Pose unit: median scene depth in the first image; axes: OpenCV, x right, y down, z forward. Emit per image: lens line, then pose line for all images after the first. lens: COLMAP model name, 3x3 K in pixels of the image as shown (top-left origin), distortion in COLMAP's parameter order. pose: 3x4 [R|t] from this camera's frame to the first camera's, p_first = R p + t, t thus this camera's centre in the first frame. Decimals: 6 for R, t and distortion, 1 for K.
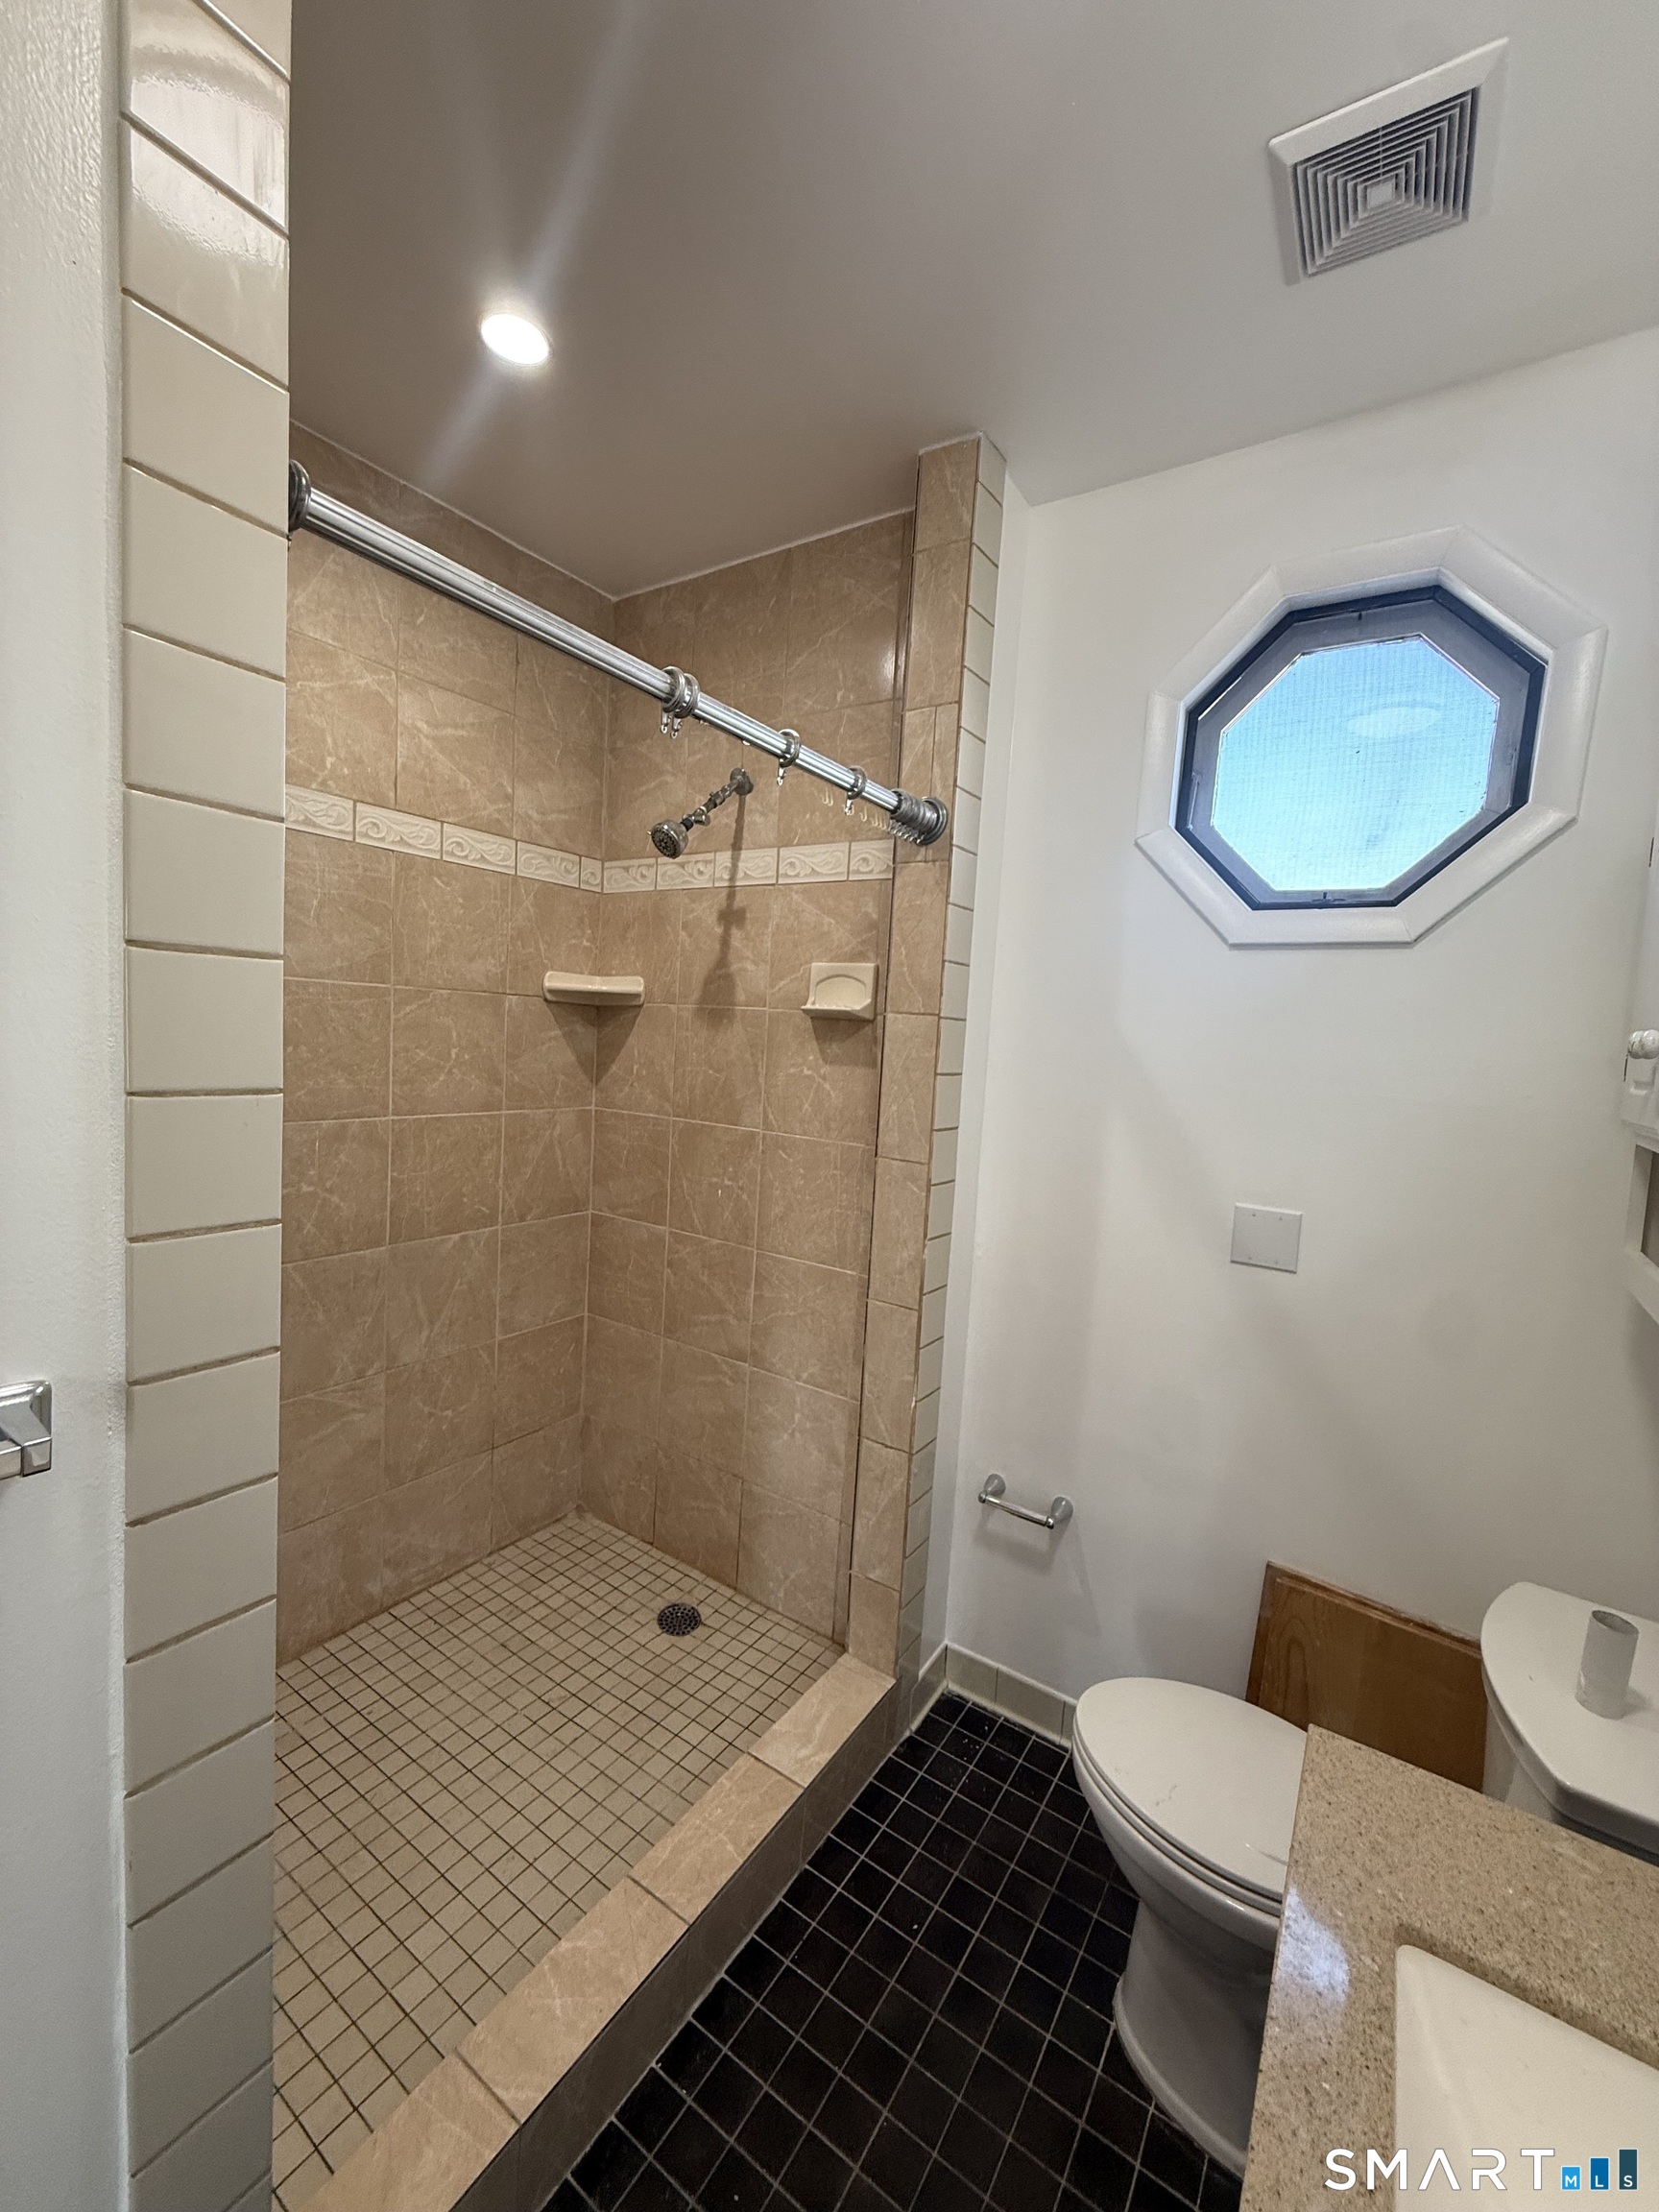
lens RADIAL K [[879.8, 0, 830.6], [0, 879.8, 1107.5], [0, 0, 1]] dist [-0.000598, 0.000882]
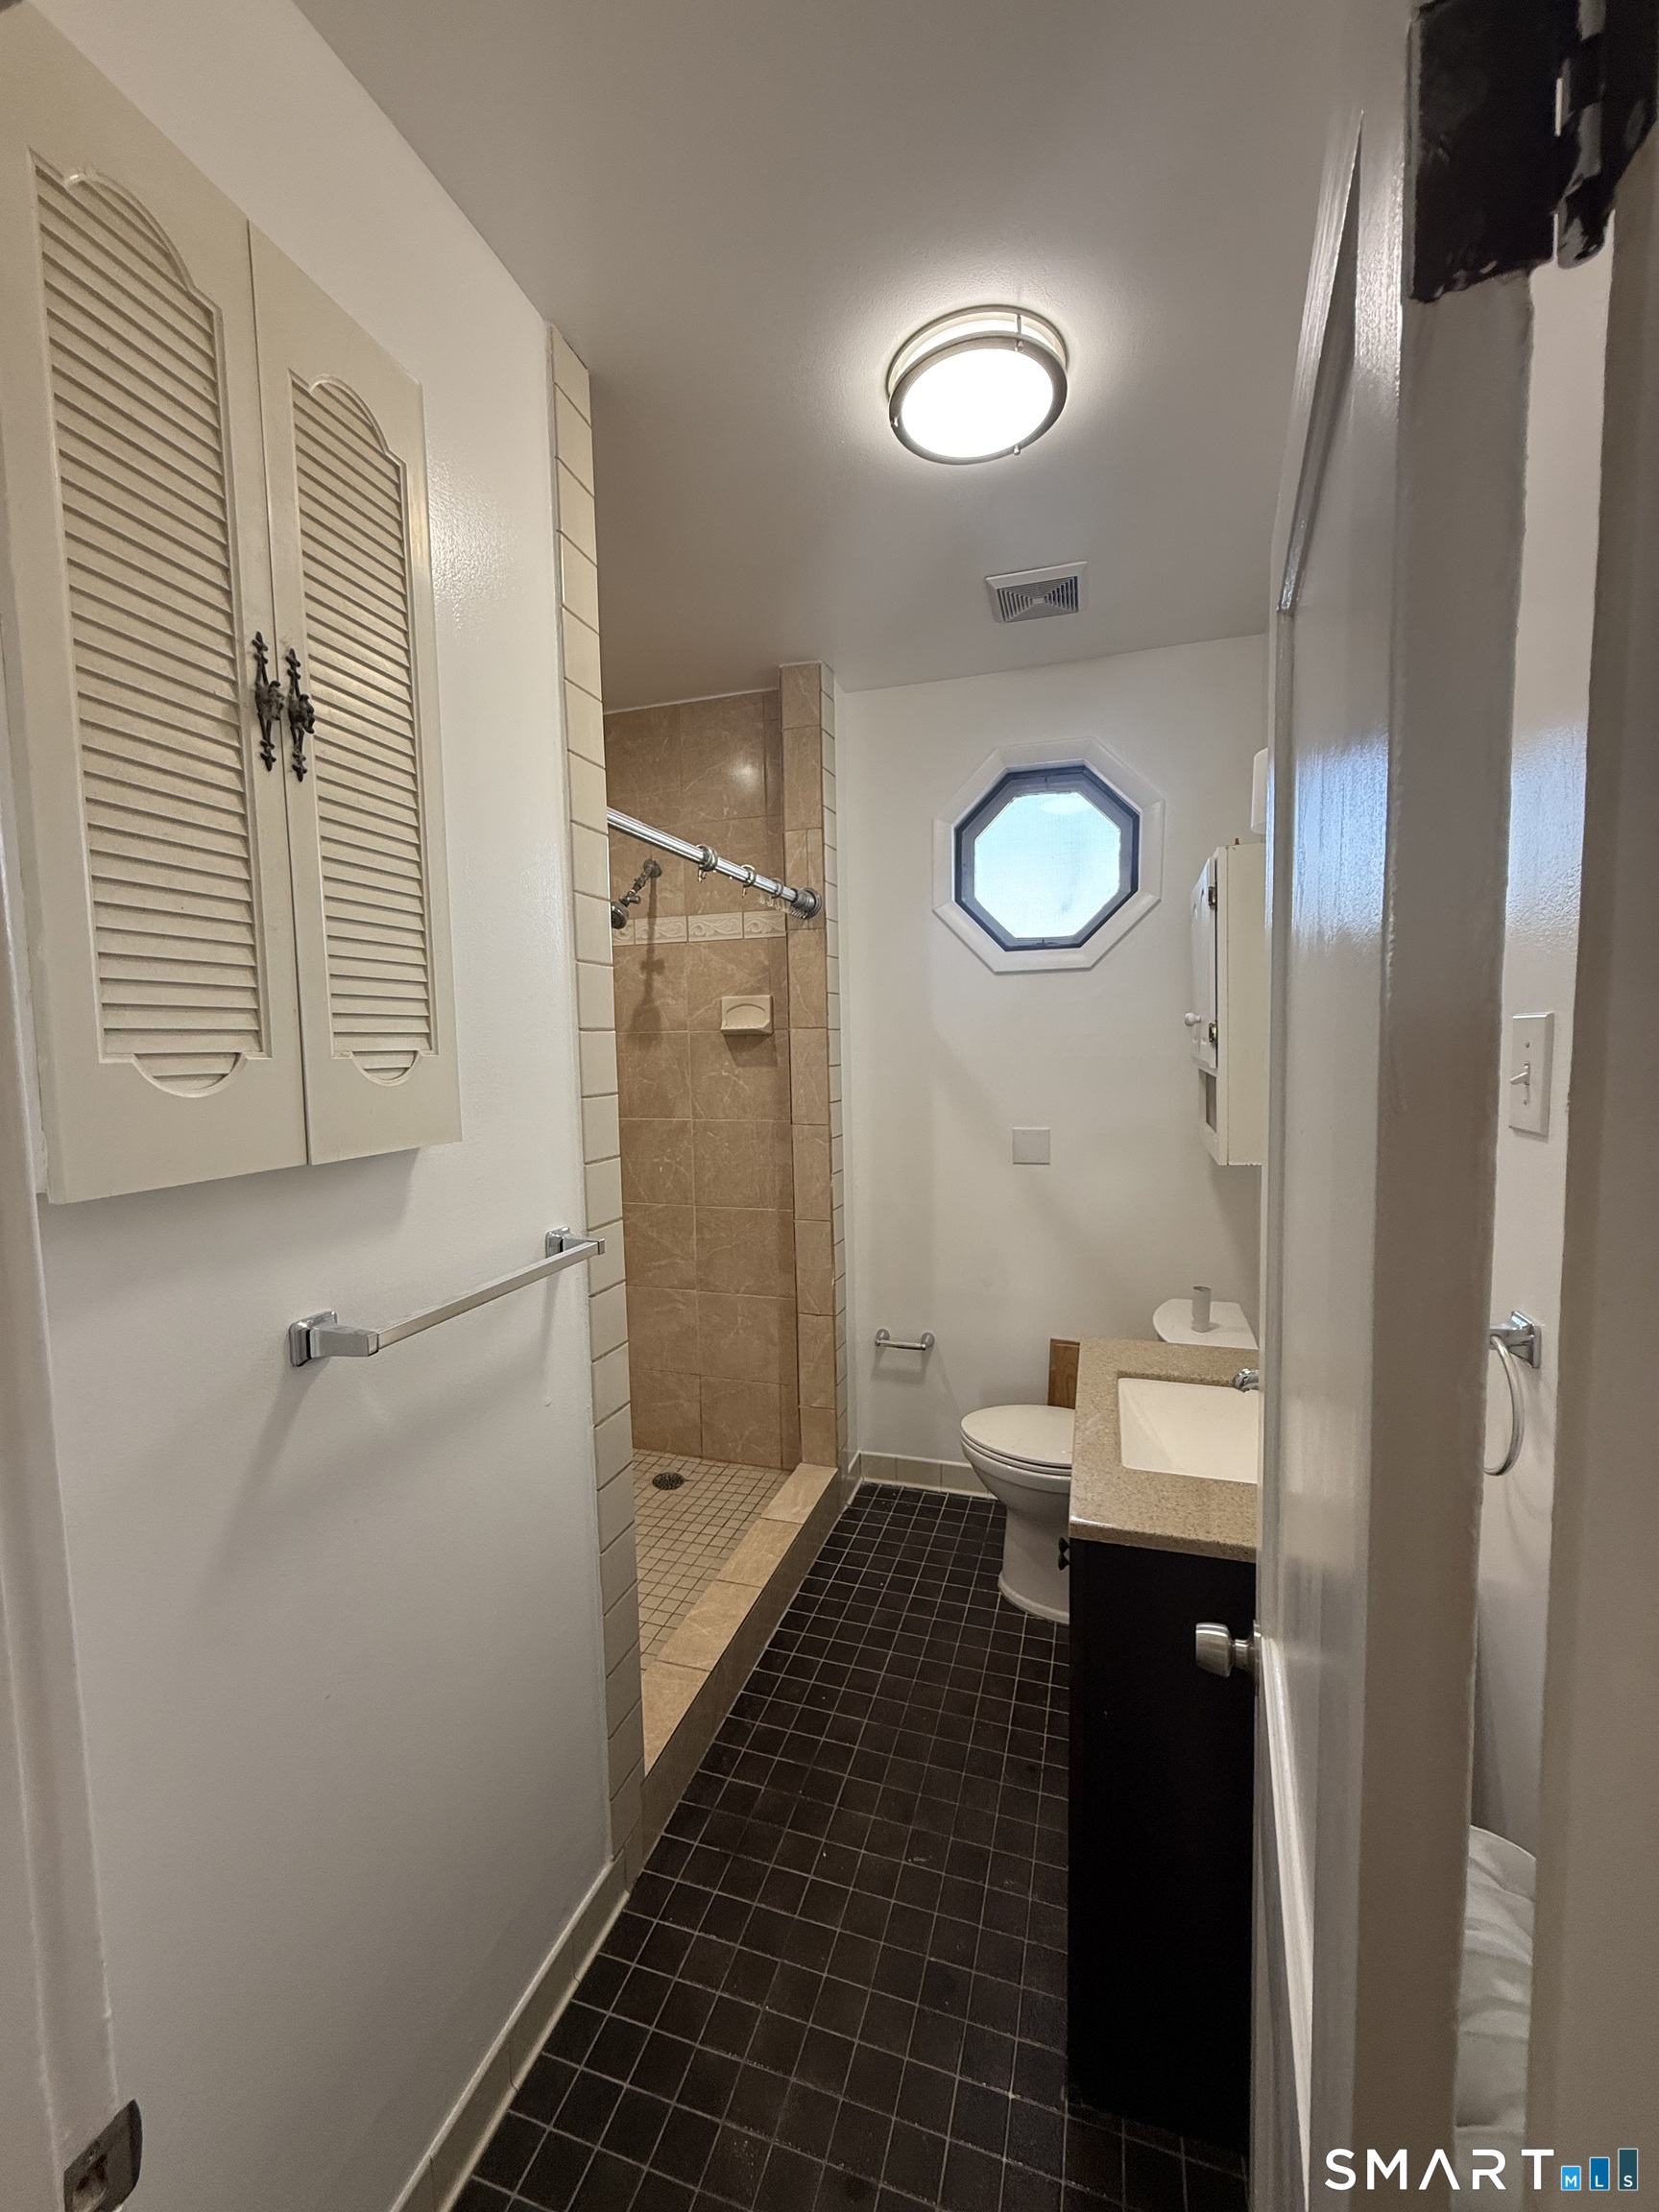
lens RADIAL K [[879.8, 0, 826.6], [0, 879.8, 1109.2], [0, 0, 1]] dist [-0.000598, 0.000882]
pose [[0.959265, -0.099464, 0.264420, -0.286850], [0.099859, 0.994929, 0.011984, 0.017945], [-0.264271, 0.014909, 0.964333, -0.467697]]
